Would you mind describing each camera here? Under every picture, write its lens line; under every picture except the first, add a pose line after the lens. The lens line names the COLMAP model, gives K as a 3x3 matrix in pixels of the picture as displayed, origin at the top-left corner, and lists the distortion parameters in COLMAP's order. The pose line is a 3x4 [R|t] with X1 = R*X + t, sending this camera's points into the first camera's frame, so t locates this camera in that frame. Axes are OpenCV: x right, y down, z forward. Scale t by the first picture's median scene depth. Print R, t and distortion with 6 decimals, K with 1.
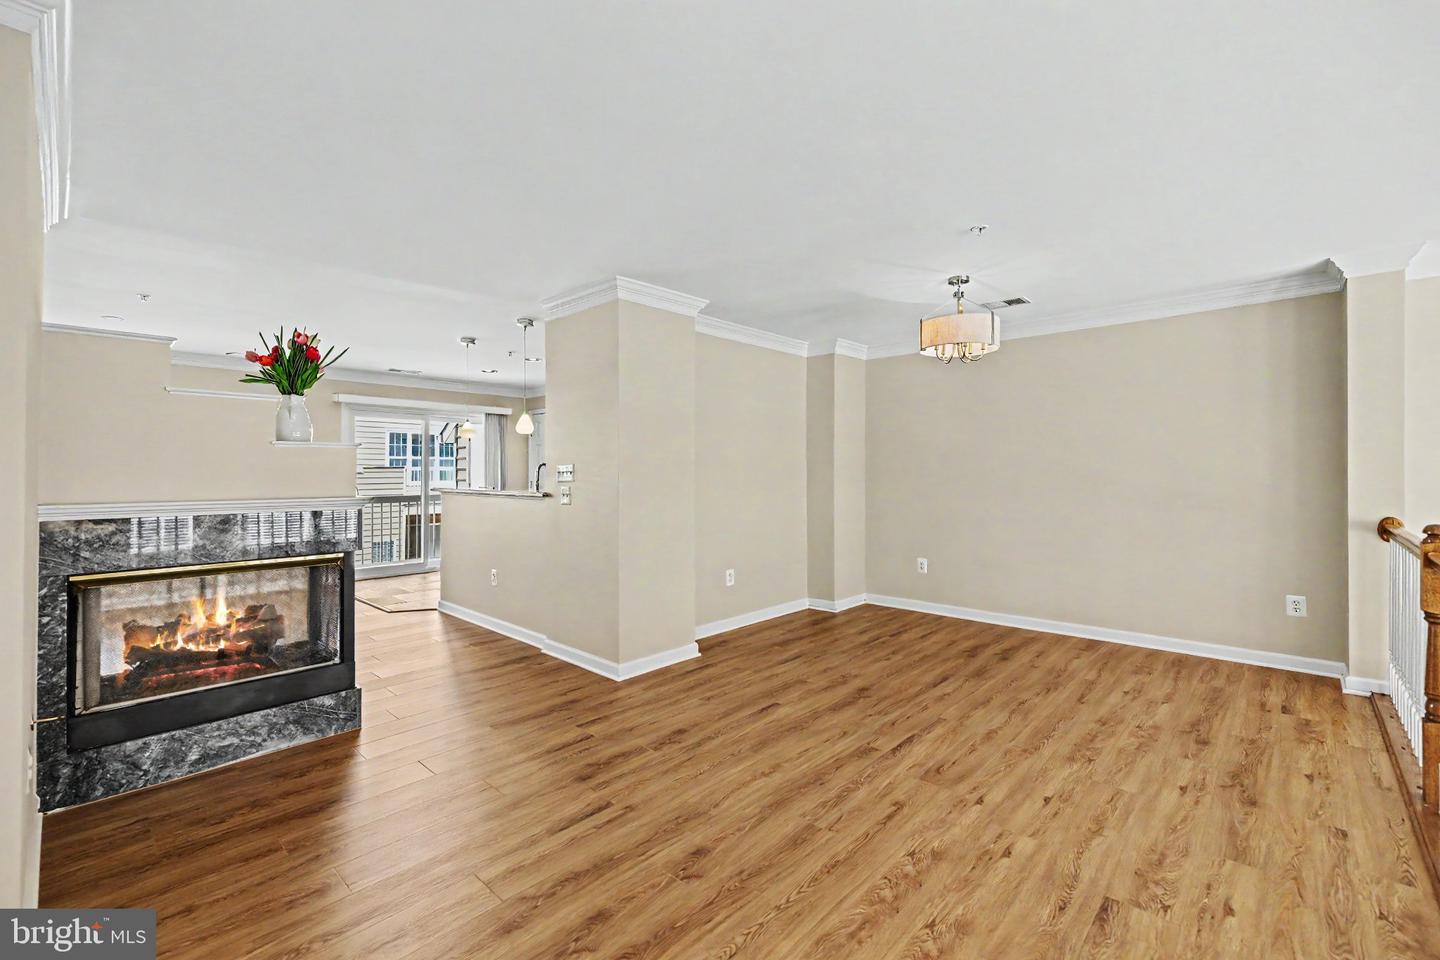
lens RADIAL K [[611.7, 0, 716.1], [0, 611.7, 471.7], [0, 0, 1]] dist [0.000743, 0.000188]
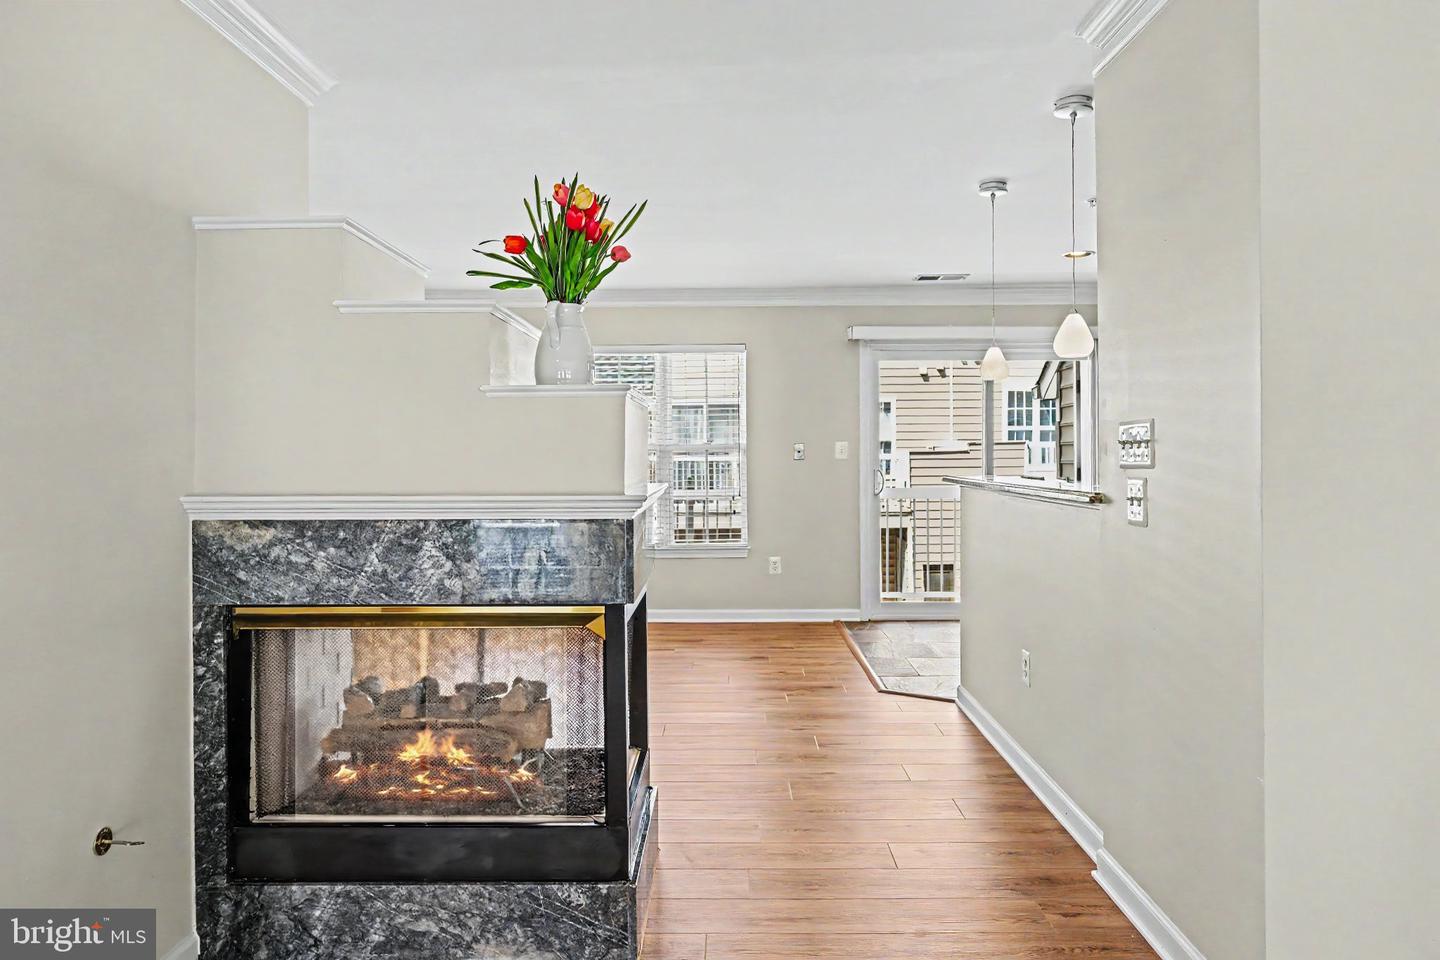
lens RADIAL K [[928.6, 0, 723.2], [0, 928.6, 454.3], [0, 0, 1]] dist [0.004642, 0.001398]
pose [[0.678023, -0.001408, -0.735039, 0.016493], [0.004733, 0.999986, 0.002450, 0.009359], [0.735025, -0.005140, 0.678020, 0.667603]]
